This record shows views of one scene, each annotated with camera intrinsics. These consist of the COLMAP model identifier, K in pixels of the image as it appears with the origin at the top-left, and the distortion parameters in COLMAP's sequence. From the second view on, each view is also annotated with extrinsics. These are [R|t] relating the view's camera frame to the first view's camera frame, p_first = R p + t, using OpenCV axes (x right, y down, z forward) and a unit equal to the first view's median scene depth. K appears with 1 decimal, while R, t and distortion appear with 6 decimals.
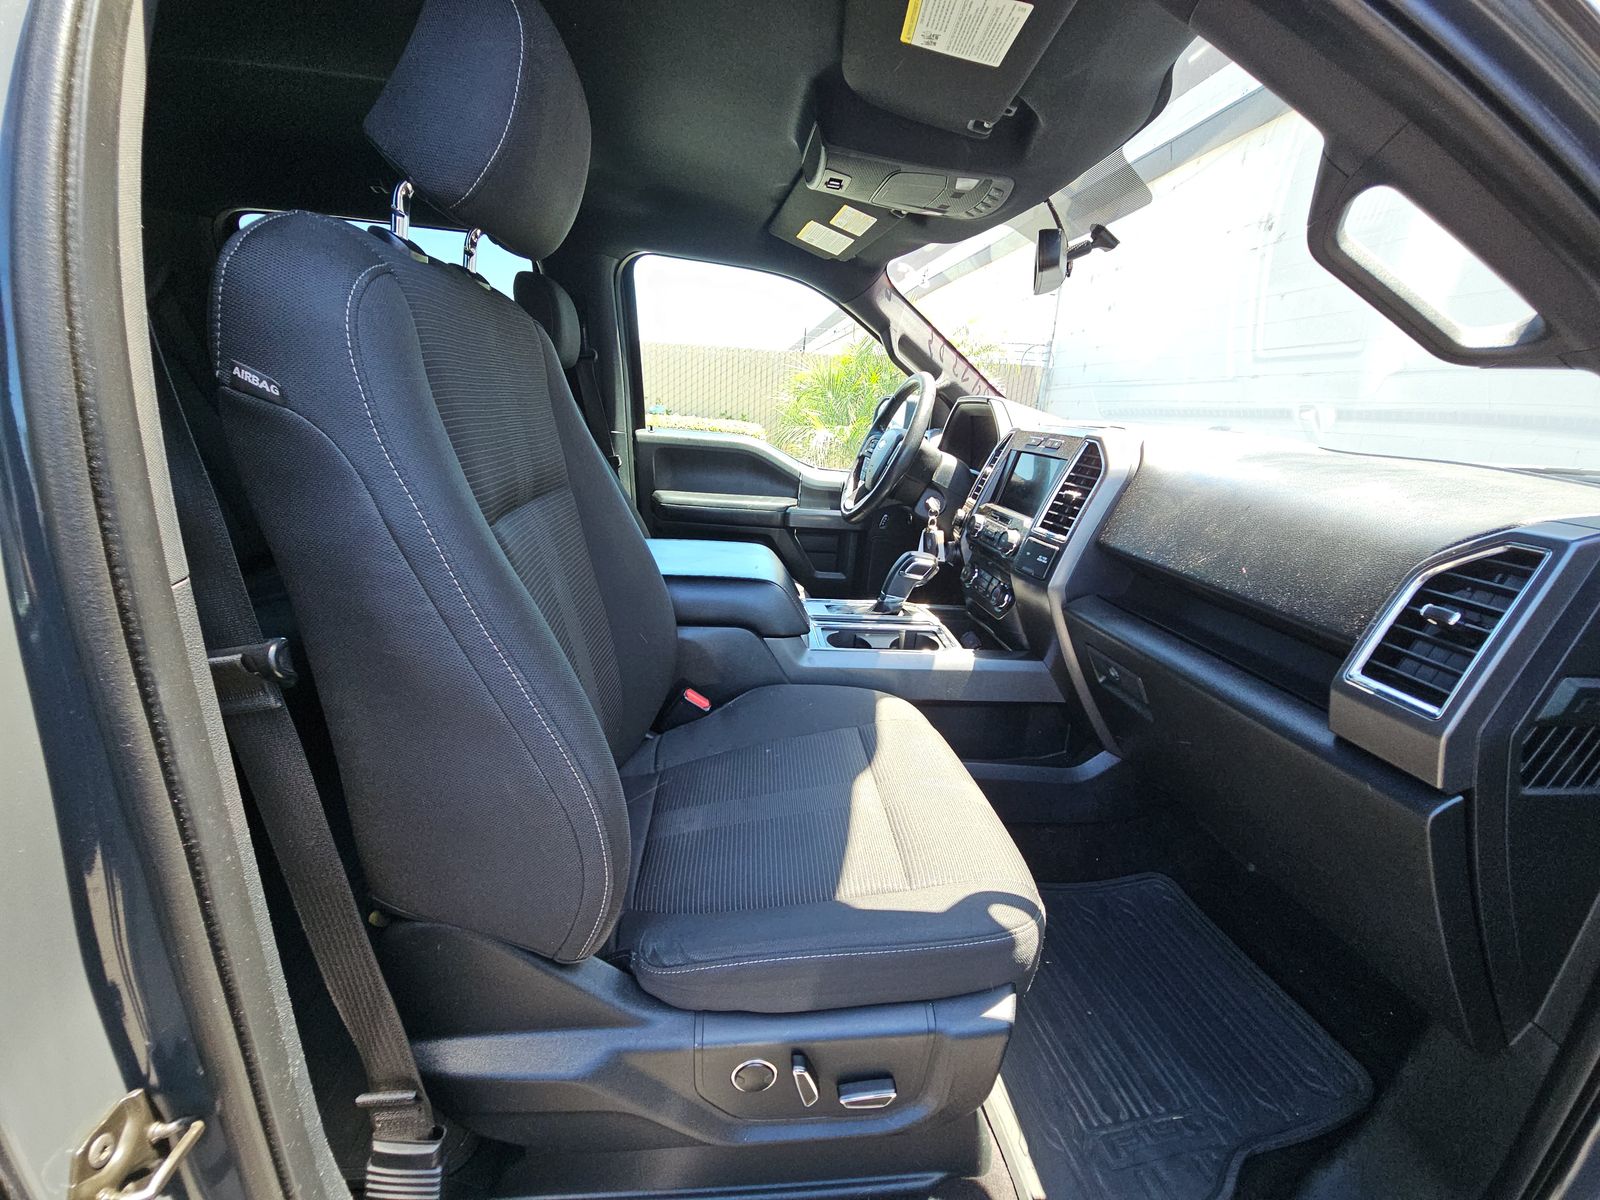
lens RADIAL K [[640.9, 0, 800.0], [0, 640.9, 600.0], [0, 0, 1]] dist [0.026912, -0.020539]
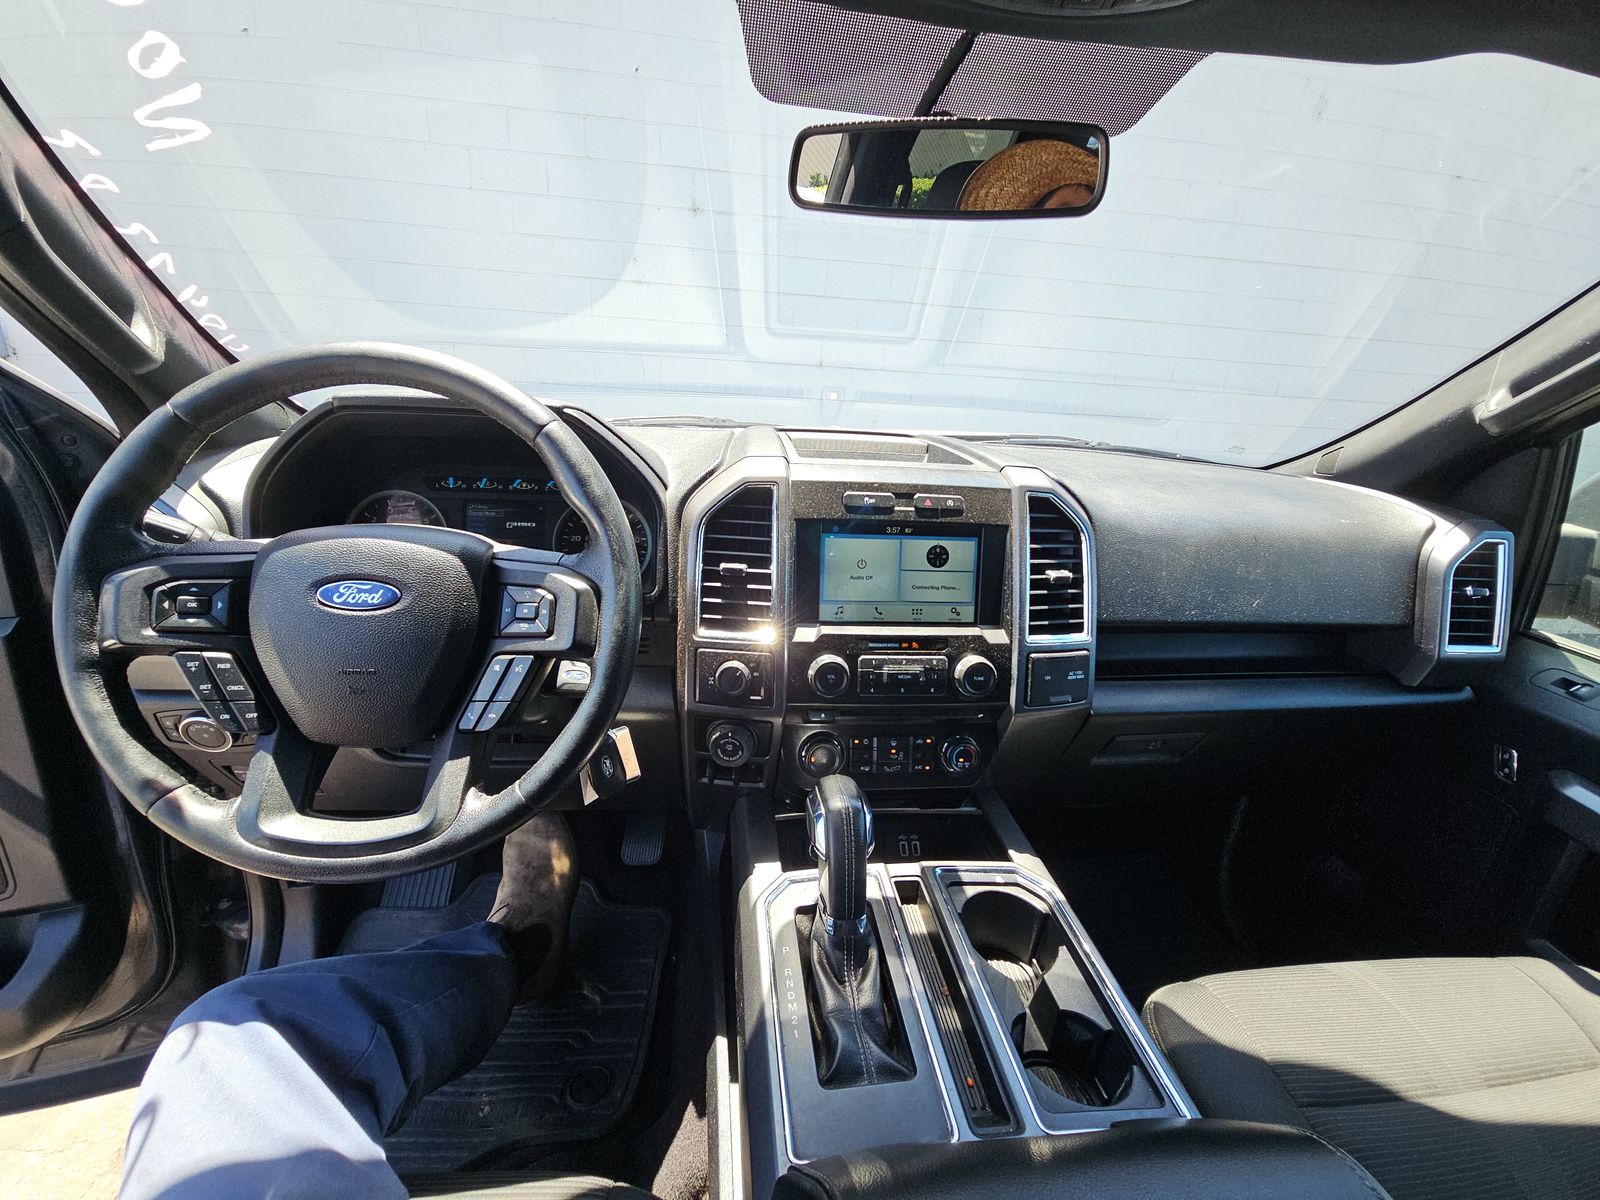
lens RADIAL K [[647.6, 0, 800.0], [0, 647.6, 600.0], [0, 0, 1]] dist [-0.004465, 0.000183]
pose [[0.017421, -0.405895, 0.913753, -0.230177], [0.246766, 0.887367, 0.389470, -0.478939], [-0.968919, 0.218698, 0.115619, 1.190818]]
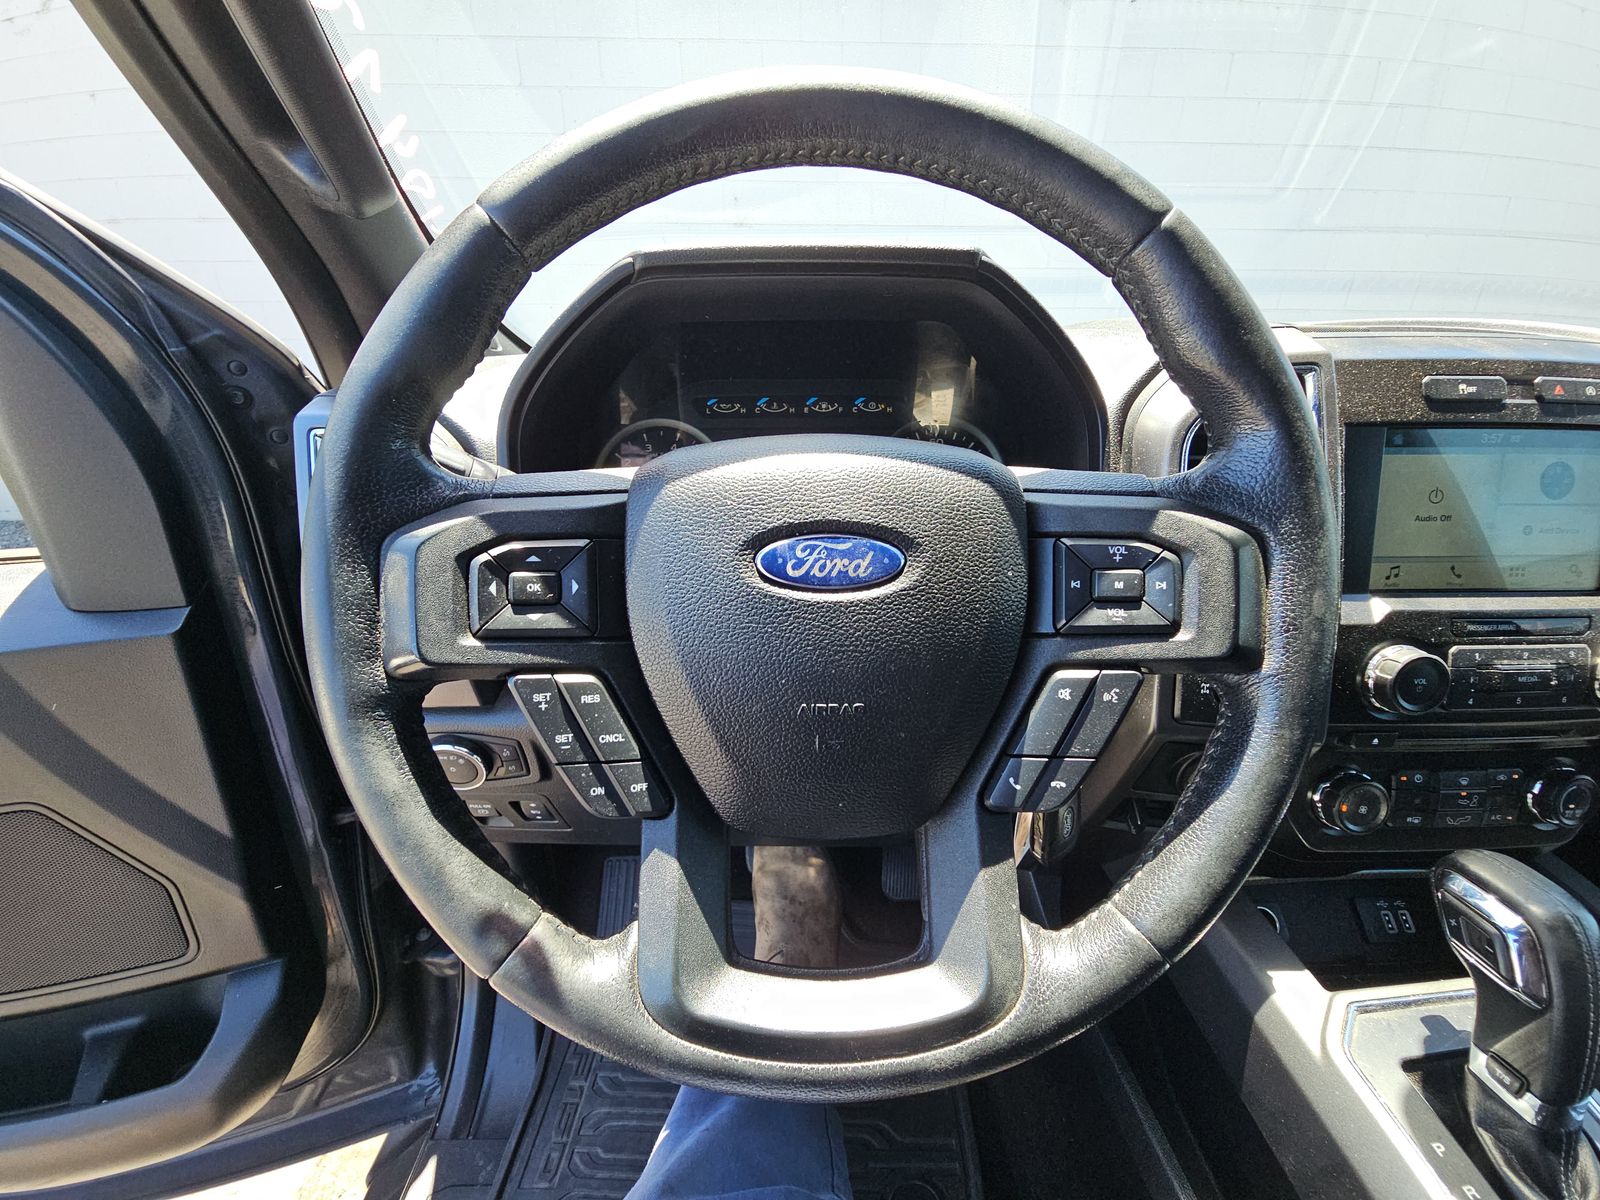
lens RADIAL K [[658.5, 0, 806.8], [0, 658.5, 599.2], [0, 0, 1]] dist [0.018018, -0.015688]
pose [[0.095615, -0.451520, 0.887123, -0.038244], [0.304971, 0.861637, 0.405678, -0.470908], [-0.947550, 0.231758, 0.220086, 1.506530]]
